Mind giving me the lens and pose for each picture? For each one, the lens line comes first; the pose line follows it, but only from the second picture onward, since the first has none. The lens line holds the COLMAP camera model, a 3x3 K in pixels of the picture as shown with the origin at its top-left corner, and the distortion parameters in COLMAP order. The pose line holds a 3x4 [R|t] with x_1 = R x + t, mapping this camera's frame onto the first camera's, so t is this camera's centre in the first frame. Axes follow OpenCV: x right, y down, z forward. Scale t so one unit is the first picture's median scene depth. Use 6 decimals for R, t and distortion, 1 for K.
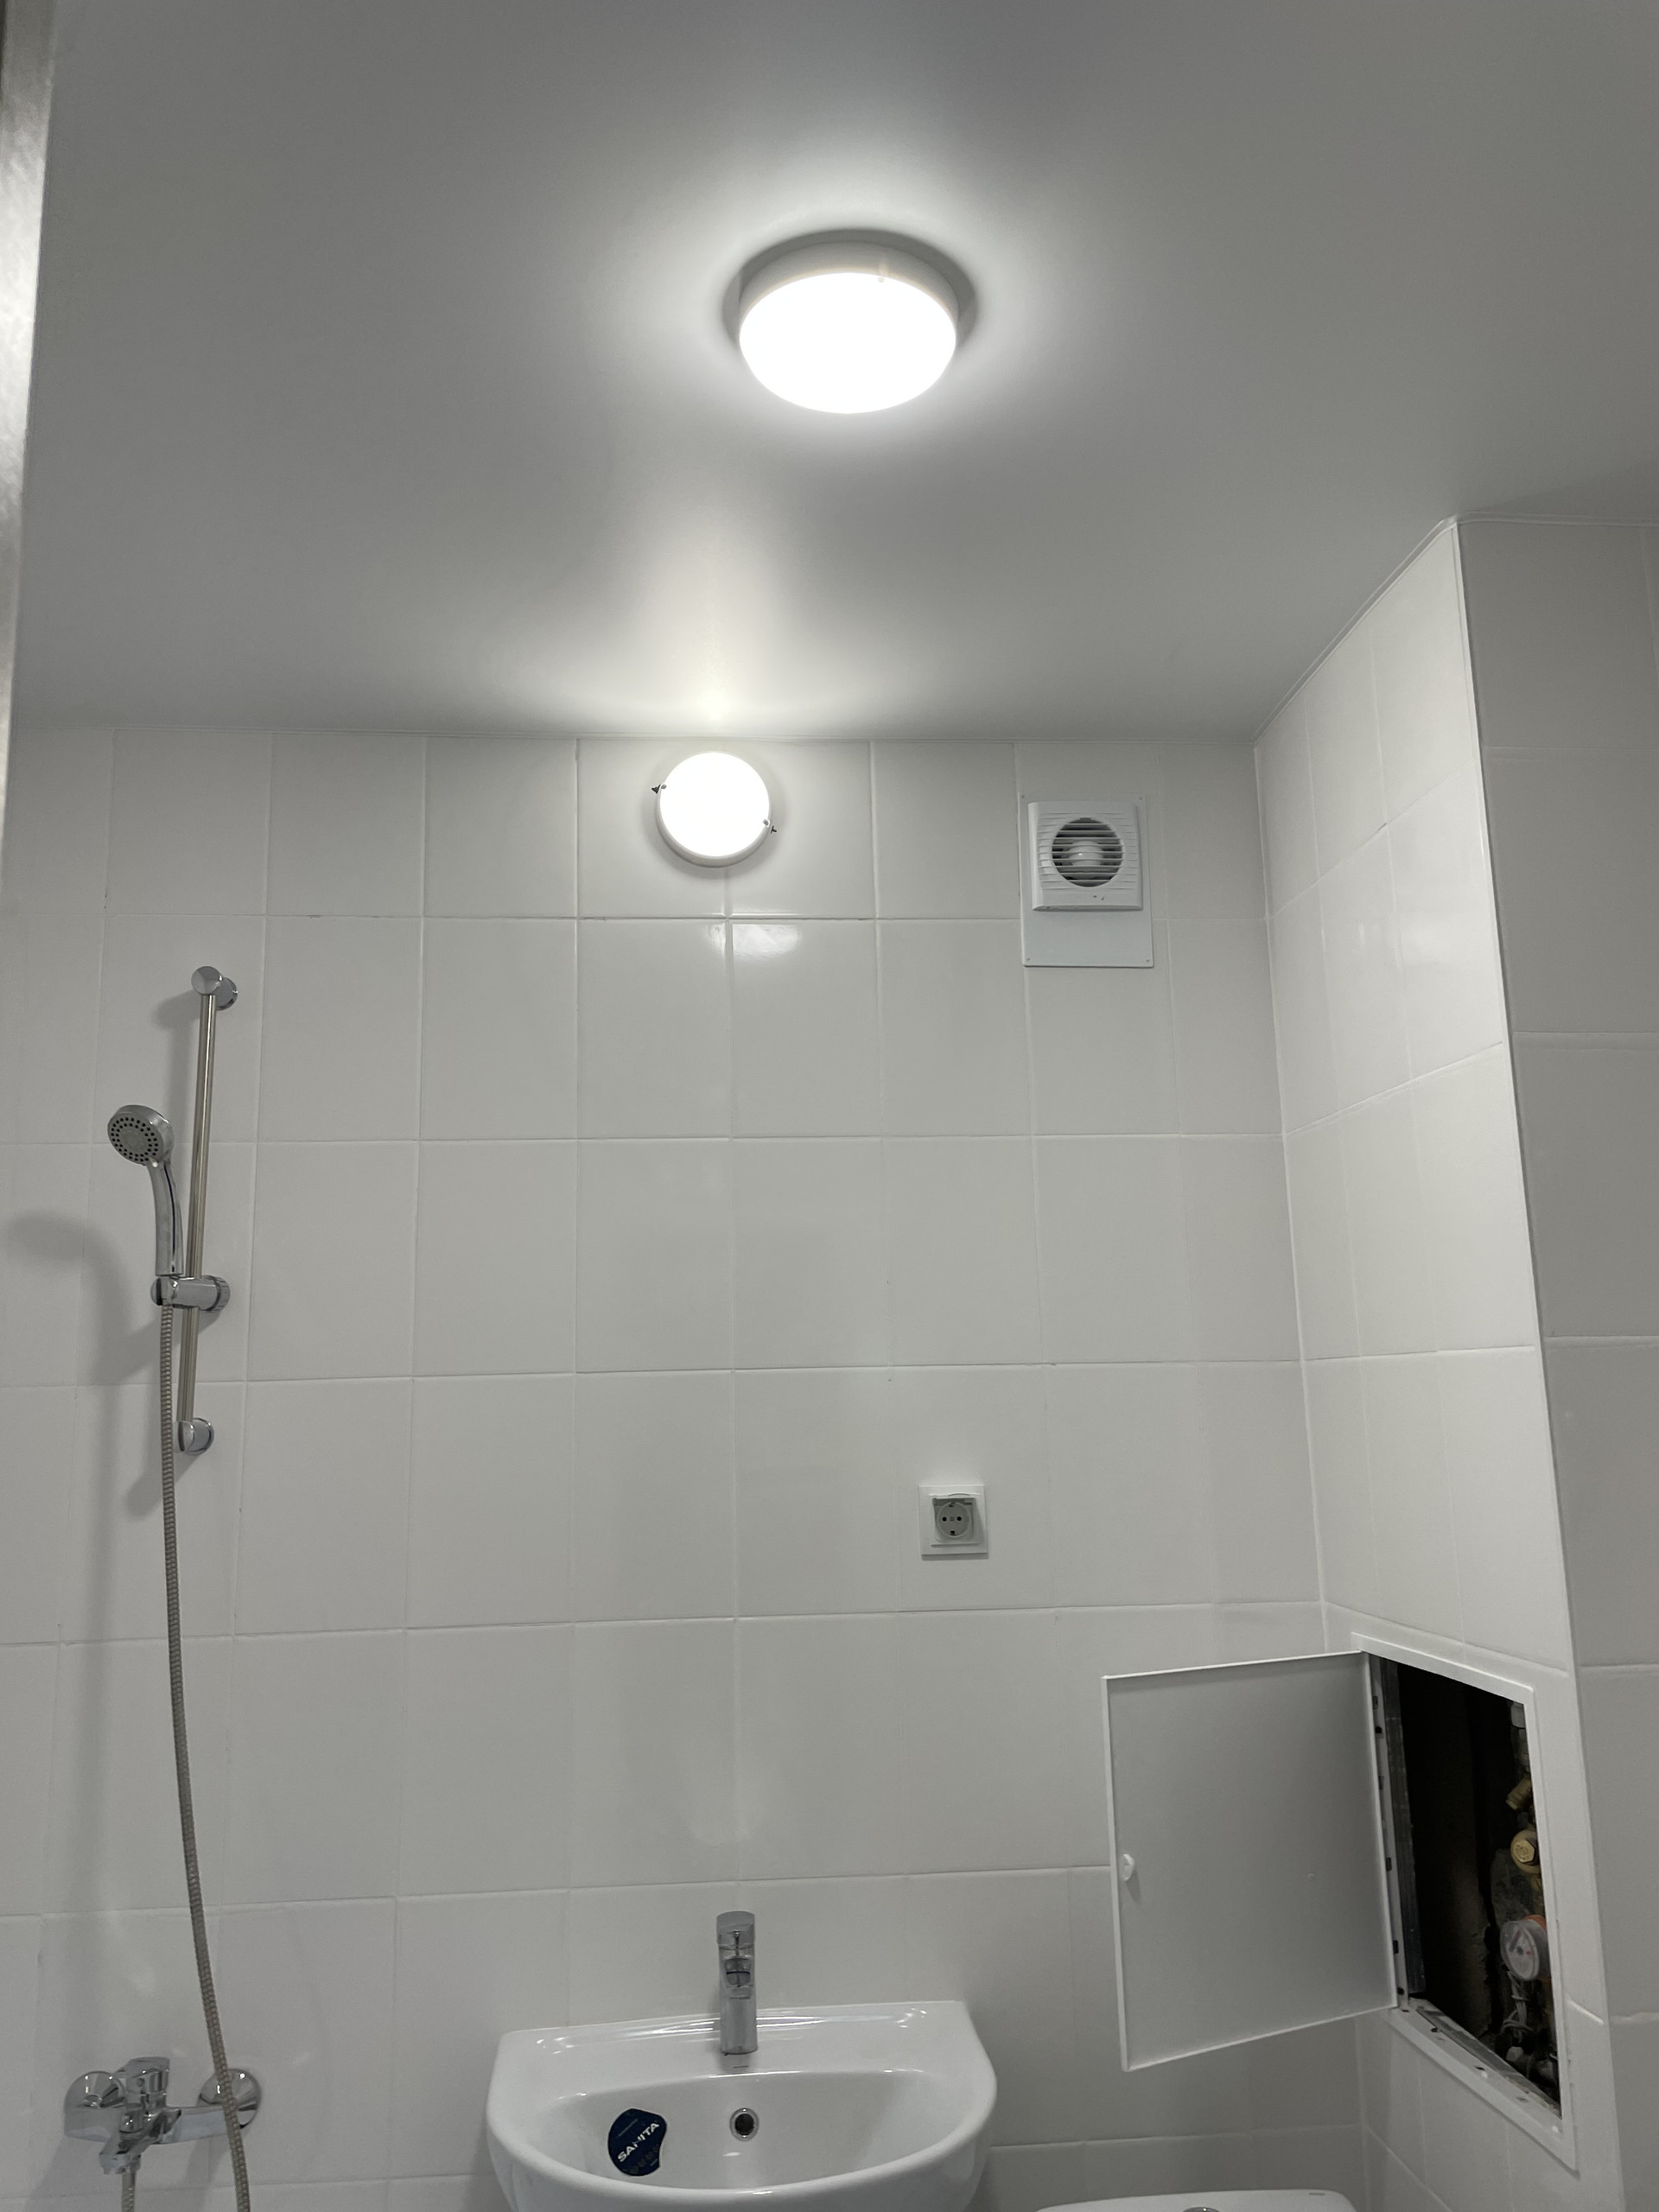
lens RADIAL K [[1678.8, 0, 835.4], [0, 1678.8, 1111.4], [0, 0, 1]] dist [0.075260, -0.087360]
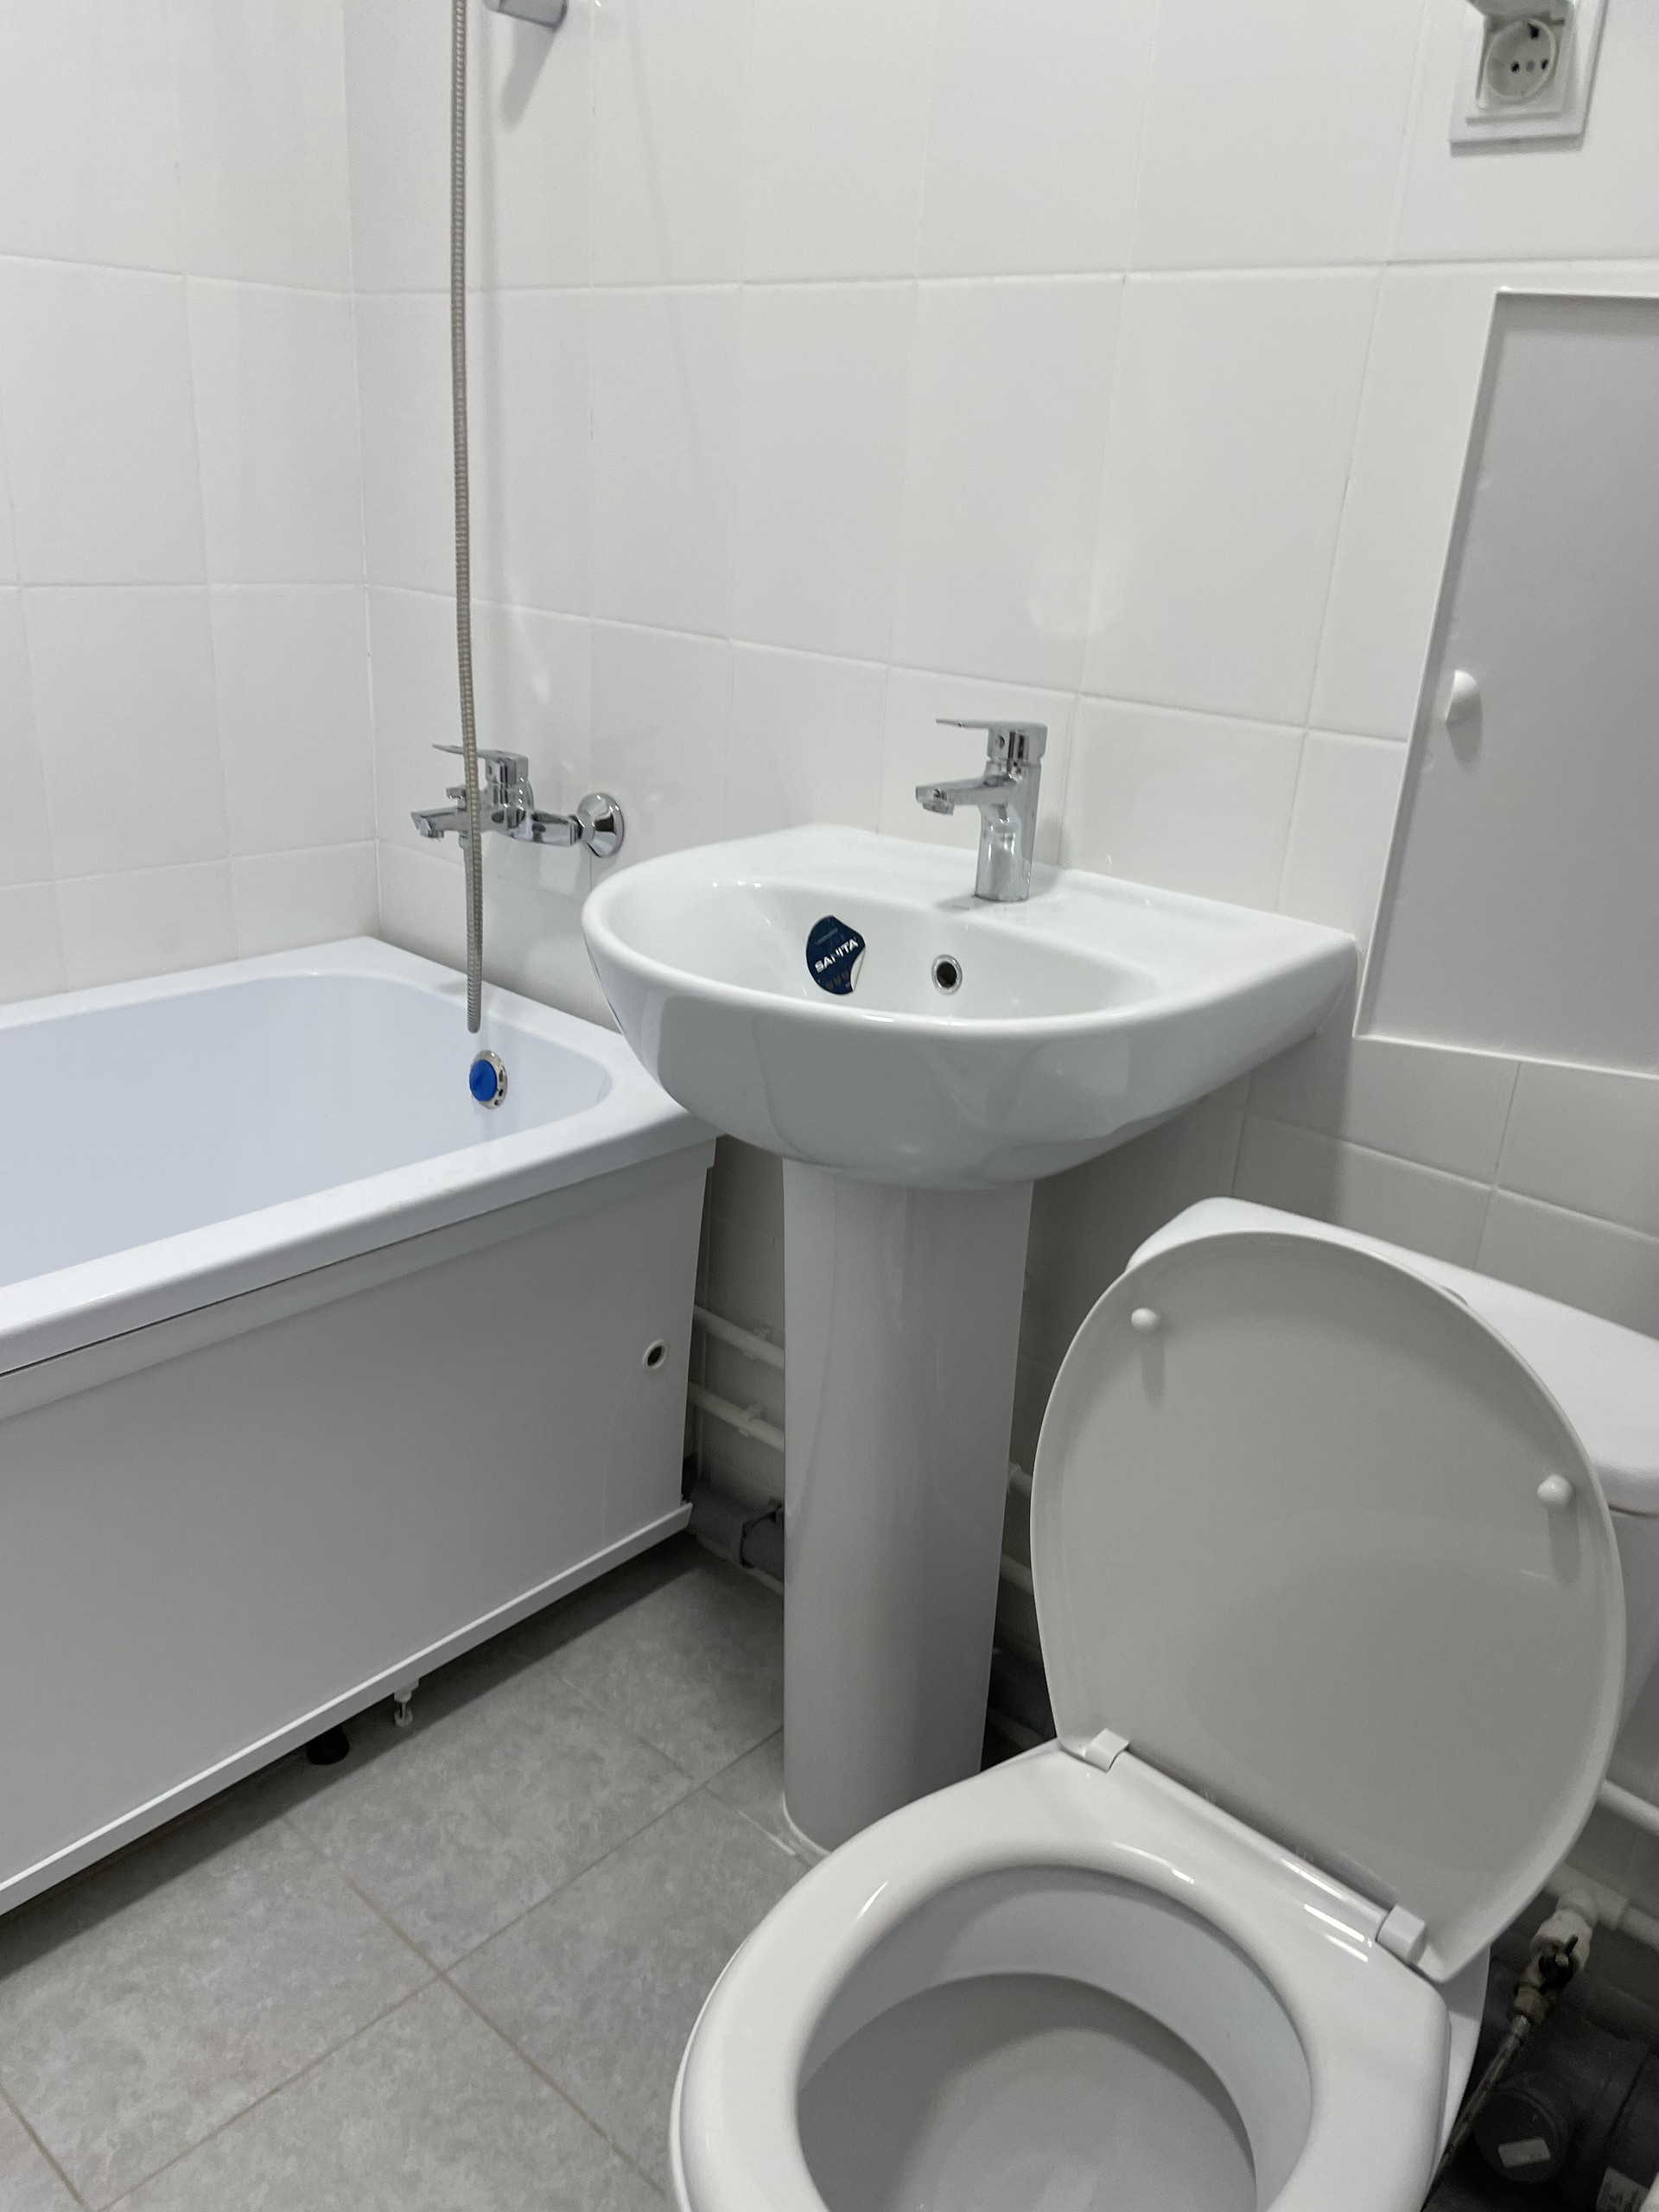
lens RADIAL K [[1678.8, 0, 823.8], [0, 1678.8, 1117.1], [0, 0, 1]] dist [0.075260, -0.087360]
pose [[0.683914, 0.318155, -0.656536, 0.377543], [0.061925, 0.871341, 0.486755, 0.274804], [0.726930, -0.373555, 0.576220, 0.490777]]
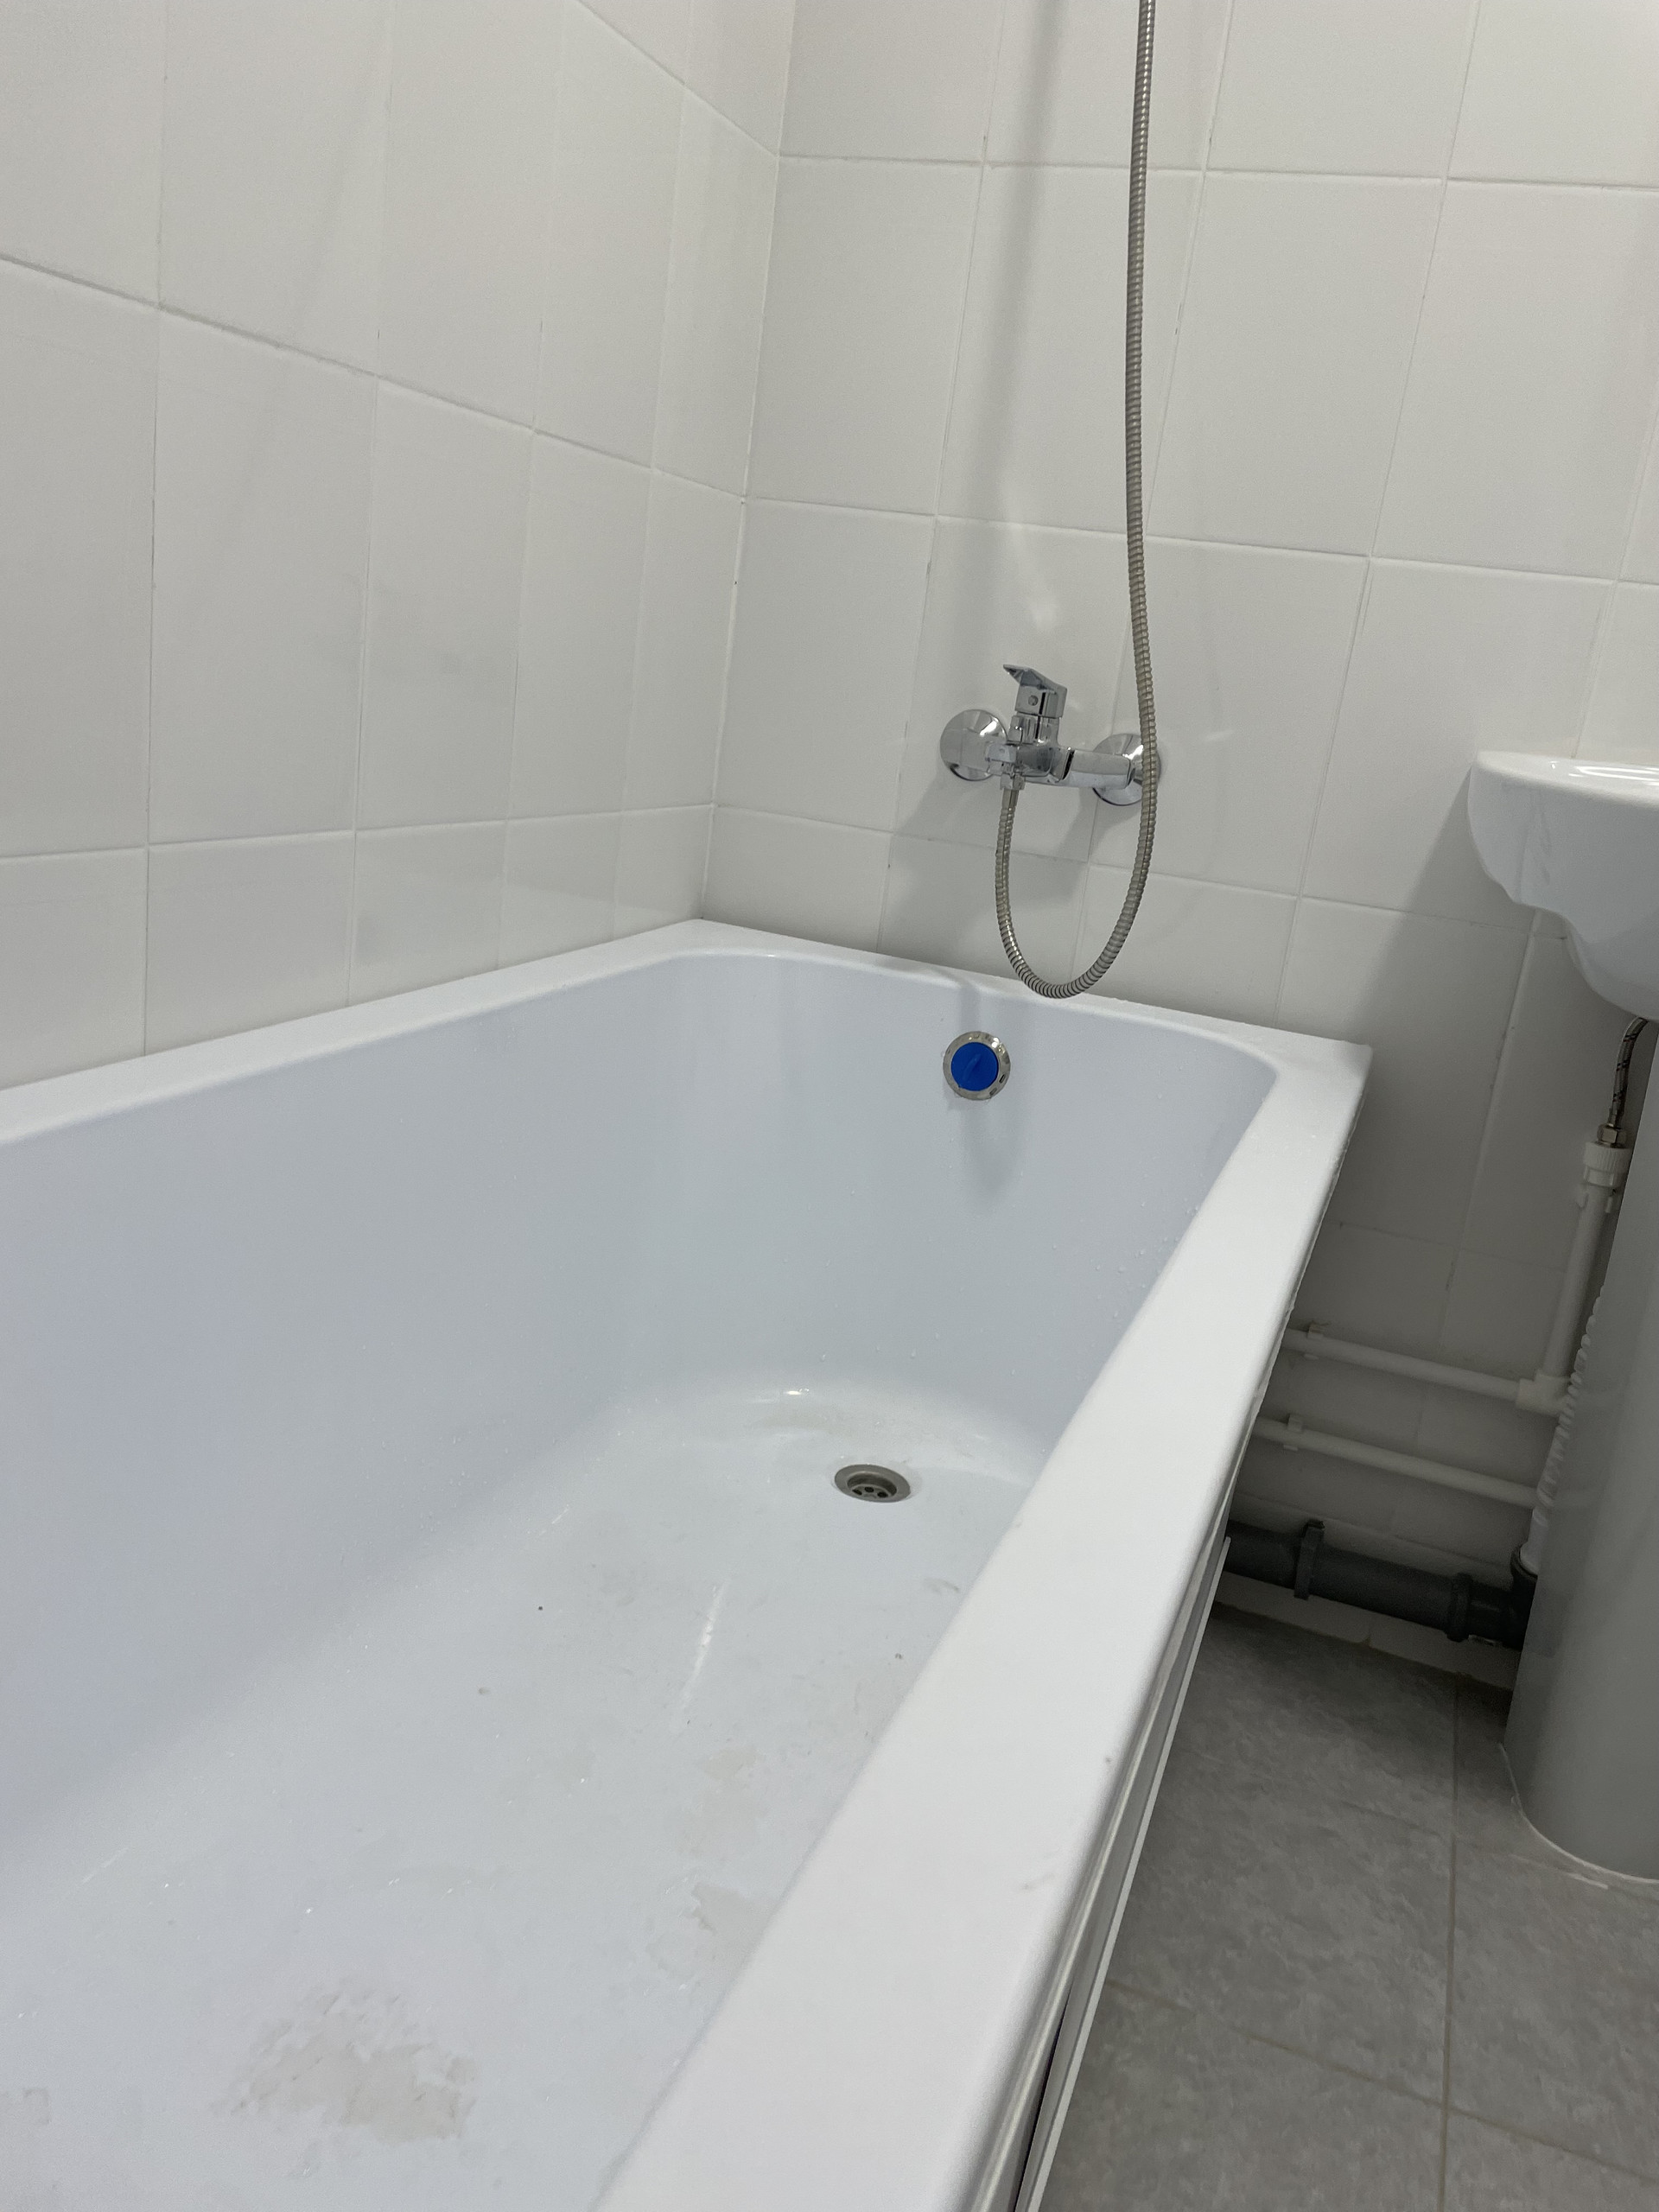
lens RADIAL K [[1678.8, 0, 850.9], [0, 1678.8, 1097.0], [0, 0, 1]] dist [0.075260, -0.087360]
pose [[0.902437, 0.233037, -0.362355, -0.139201], [-0.071950, 0.910789, 0.406554, 0.395892], [0.424771, -0.340818, 0.838697, 0.199298]]
